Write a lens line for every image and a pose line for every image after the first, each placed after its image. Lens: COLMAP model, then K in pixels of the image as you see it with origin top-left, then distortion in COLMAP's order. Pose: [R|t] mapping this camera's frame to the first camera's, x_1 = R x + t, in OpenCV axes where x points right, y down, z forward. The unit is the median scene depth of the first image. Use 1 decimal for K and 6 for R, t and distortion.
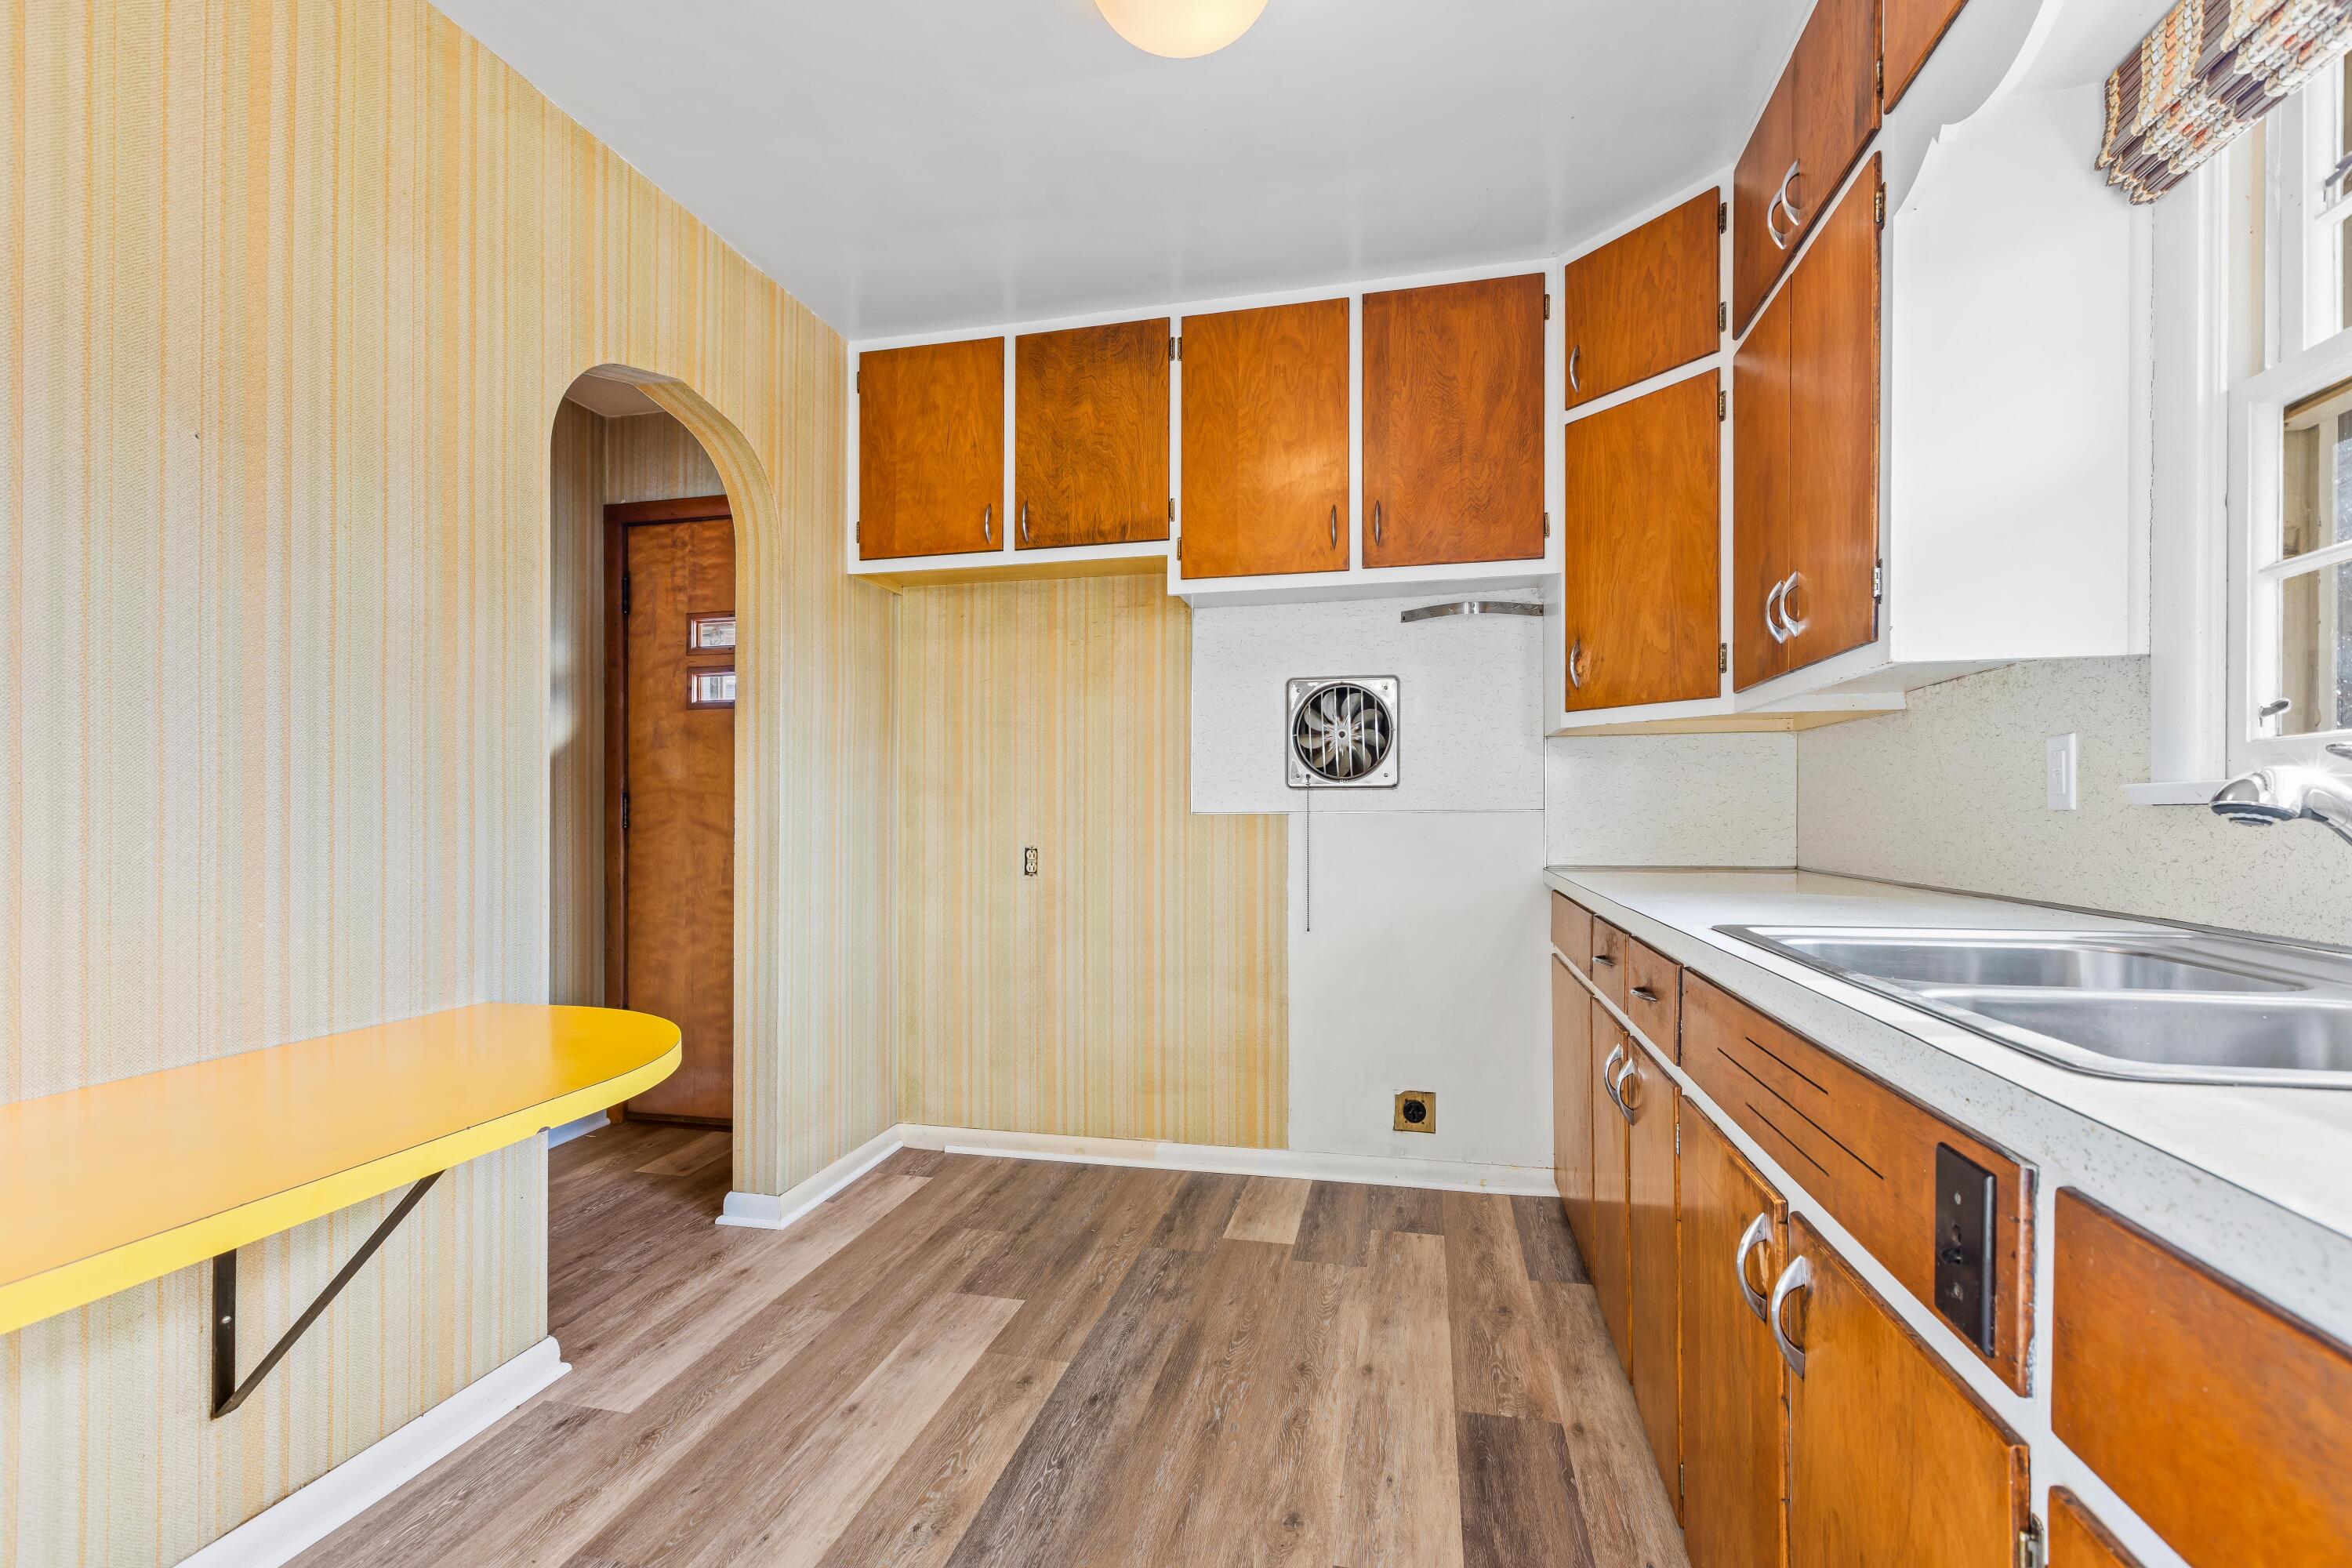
lens RADIAL K [[1063.6, 0, 1167.4], [0, 1063.6, 791.0], [0, 0, 1]] dist [0.004608, 0.000245]
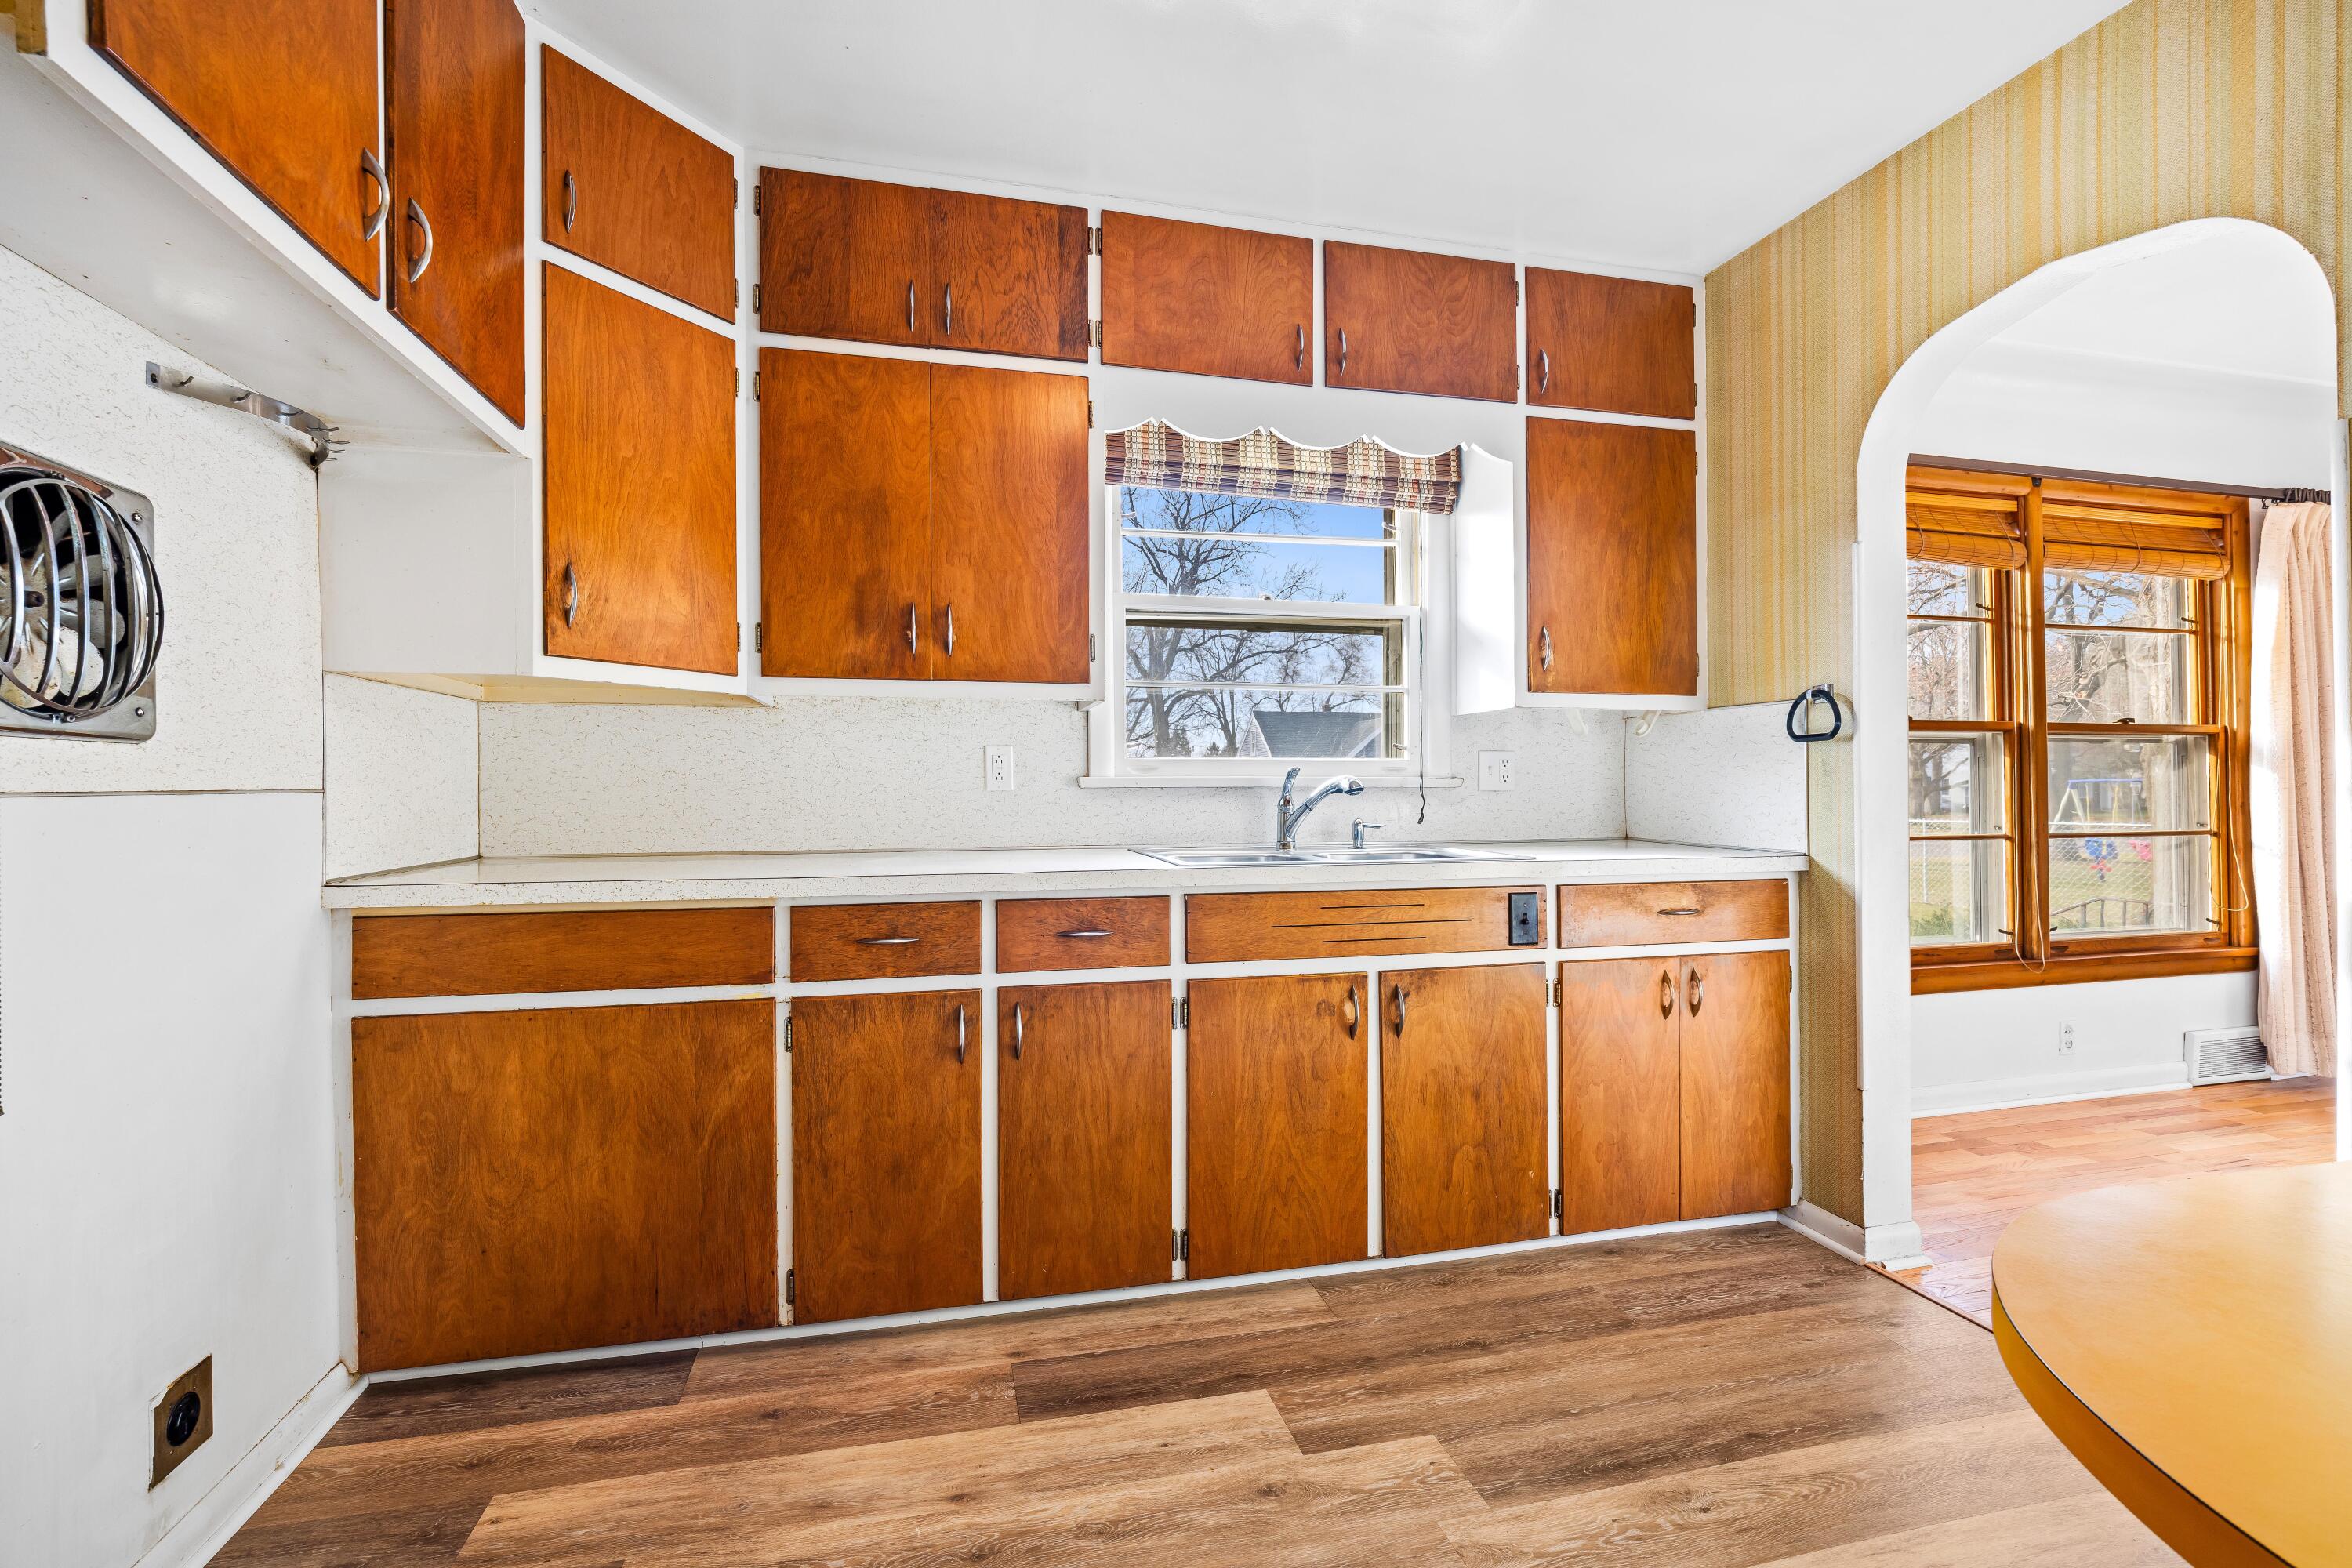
lens RADIAL K [[976.6, 0, 1161.5], [0, 976.6, 793.8], [0, 0, 1]] dist [-0.012608, -0.000227]
pose [[-0.438527, -0.003342, 0.898712, -0.524223], [-0.013043, 0.999911, -0.002646, 0.018644], [-0.898623, -0.012882, -0.438532, 1.186726]]
